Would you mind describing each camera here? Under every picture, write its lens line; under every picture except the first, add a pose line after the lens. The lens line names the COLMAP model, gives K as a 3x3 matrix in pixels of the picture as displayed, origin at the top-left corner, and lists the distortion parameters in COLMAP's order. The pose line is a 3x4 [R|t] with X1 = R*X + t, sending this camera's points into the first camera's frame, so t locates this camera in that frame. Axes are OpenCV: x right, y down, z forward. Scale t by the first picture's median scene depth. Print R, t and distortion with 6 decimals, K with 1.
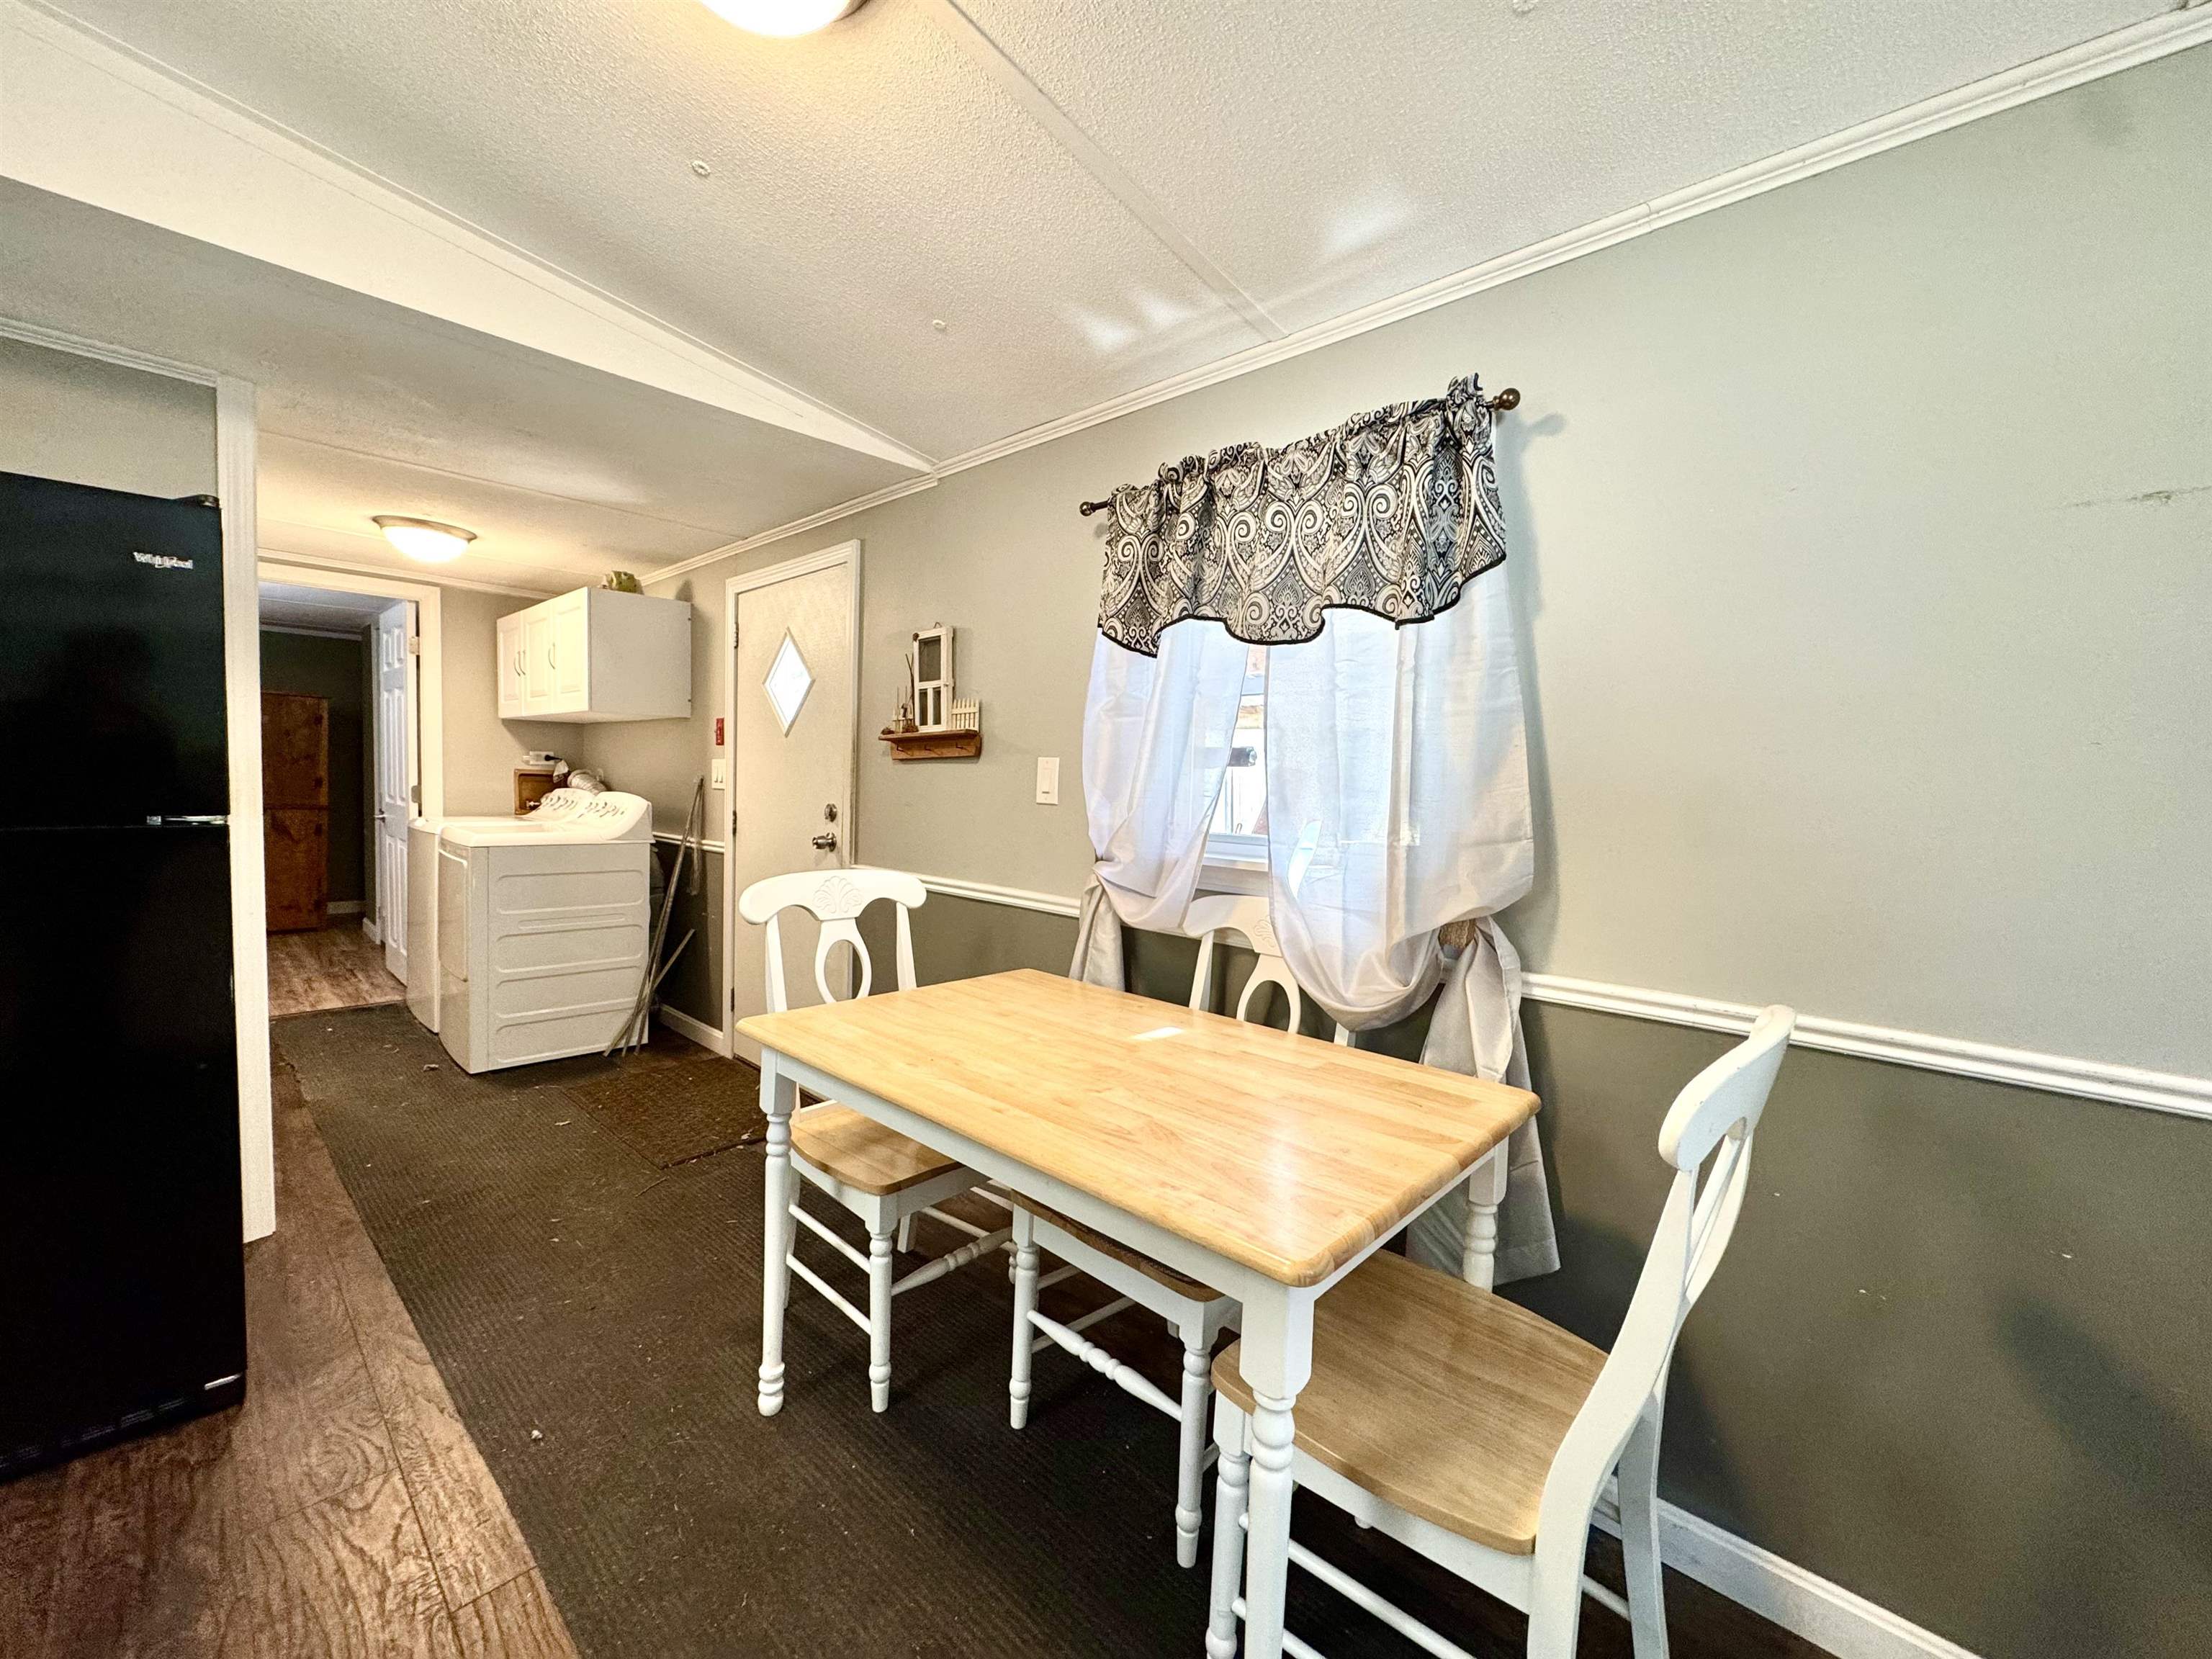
lens RADIAL K [[882.2, 0, 1105.8], [0, 882.2, 827.2], [0, 0, 1]] dist [-0.002891, 0.000423]
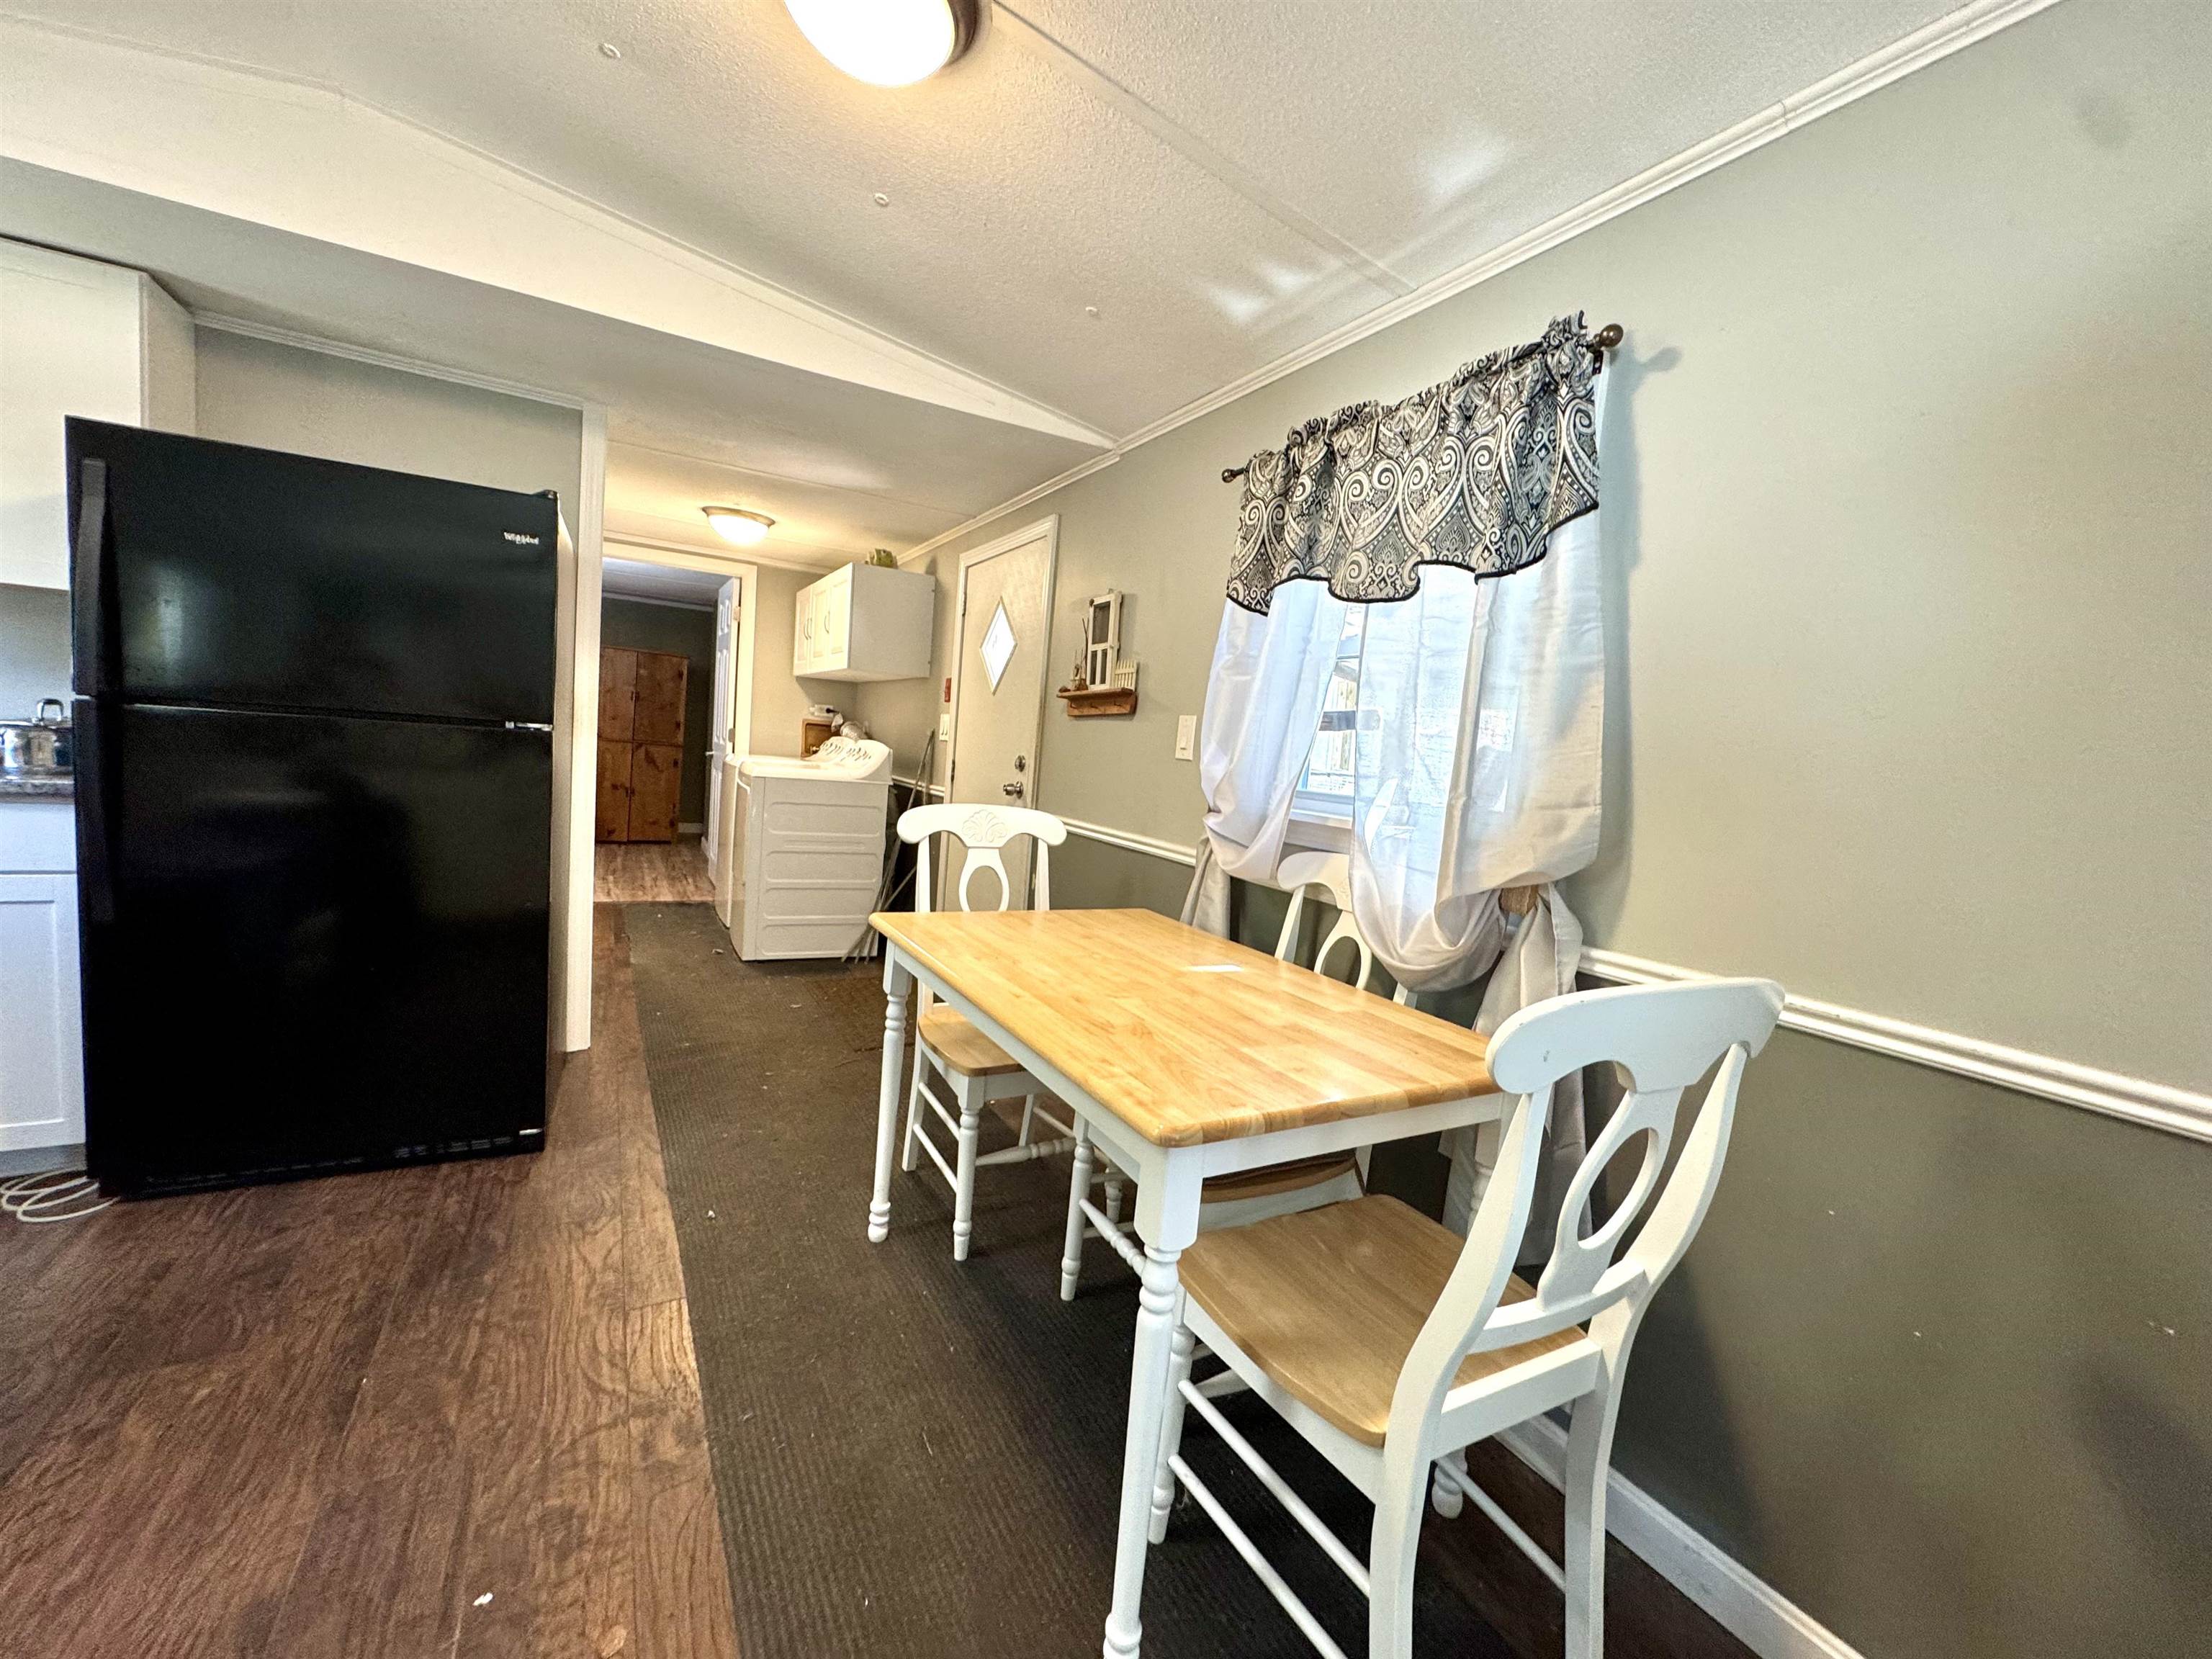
lens RADIAL K [[882.2, 0, 1105.6], [0, 882.2, 828.1], [0, 0, 1]] dist [-0.002891, 0.000423]
pose [[0.952032, 0.076915, -0.296175, 0.198382], [-0.070608, 0.996992, 0.031951, 0.034253], [0.297742, -0.009506, 0.954599, -0.046927]]
